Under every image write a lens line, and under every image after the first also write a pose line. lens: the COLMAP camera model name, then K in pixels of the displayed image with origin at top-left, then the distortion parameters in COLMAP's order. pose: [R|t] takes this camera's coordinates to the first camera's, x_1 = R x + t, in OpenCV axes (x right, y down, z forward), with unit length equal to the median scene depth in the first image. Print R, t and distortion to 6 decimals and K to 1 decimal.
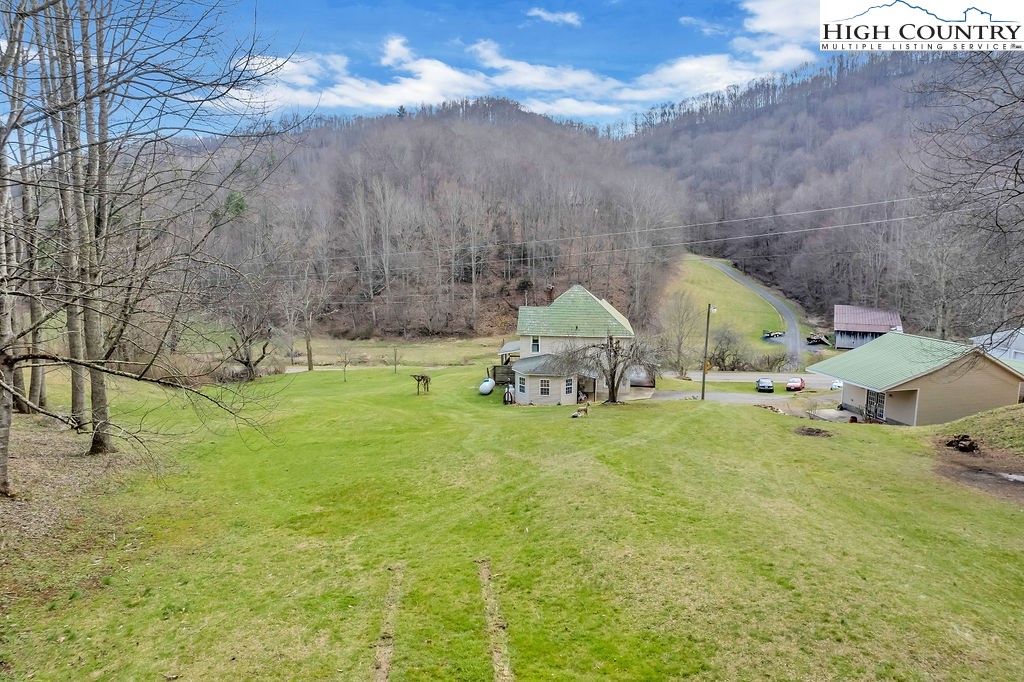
lens RADIAL K [[661.2, 0, 512.2], [0, 661.2, 346.0], [0, 0, 1]] dist [-0.077601, 0.072002]
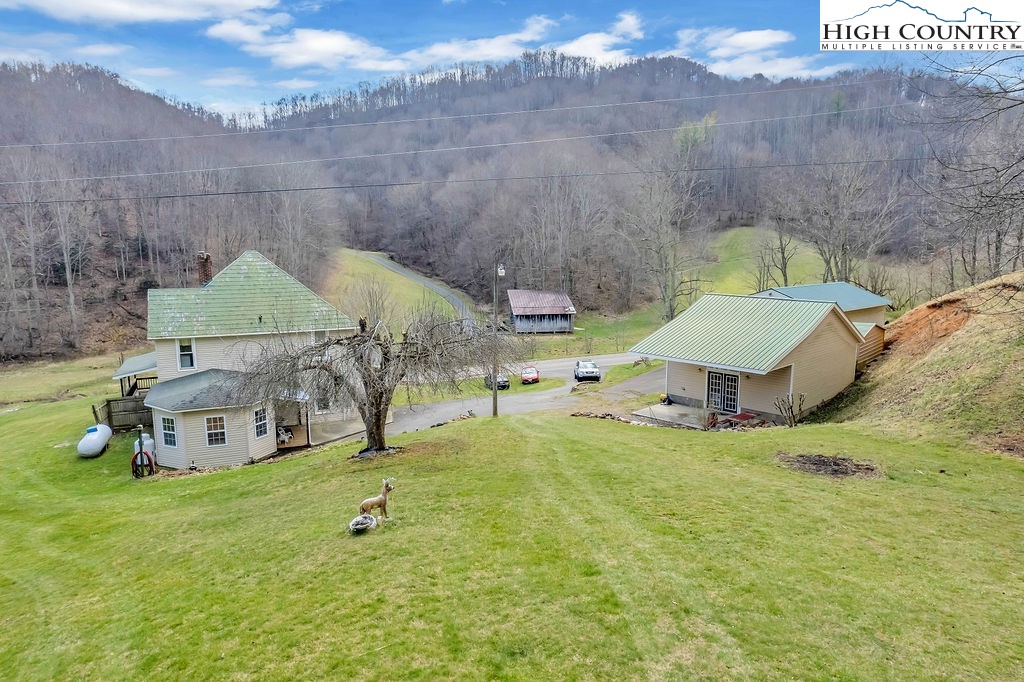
lens RADIAL K [[661.2, 0, 512.2], [0, 661.2, 346.0], [0, 0, 1]] dist [-0.077601, 0.072002]
pose [[0.860998, -0.085609, 0.501352, -0.001099], [0.087159, 0.995986, 0.020388, 0.001081], [-0.501085, 0.026143, 0.865003, 0.122670]]
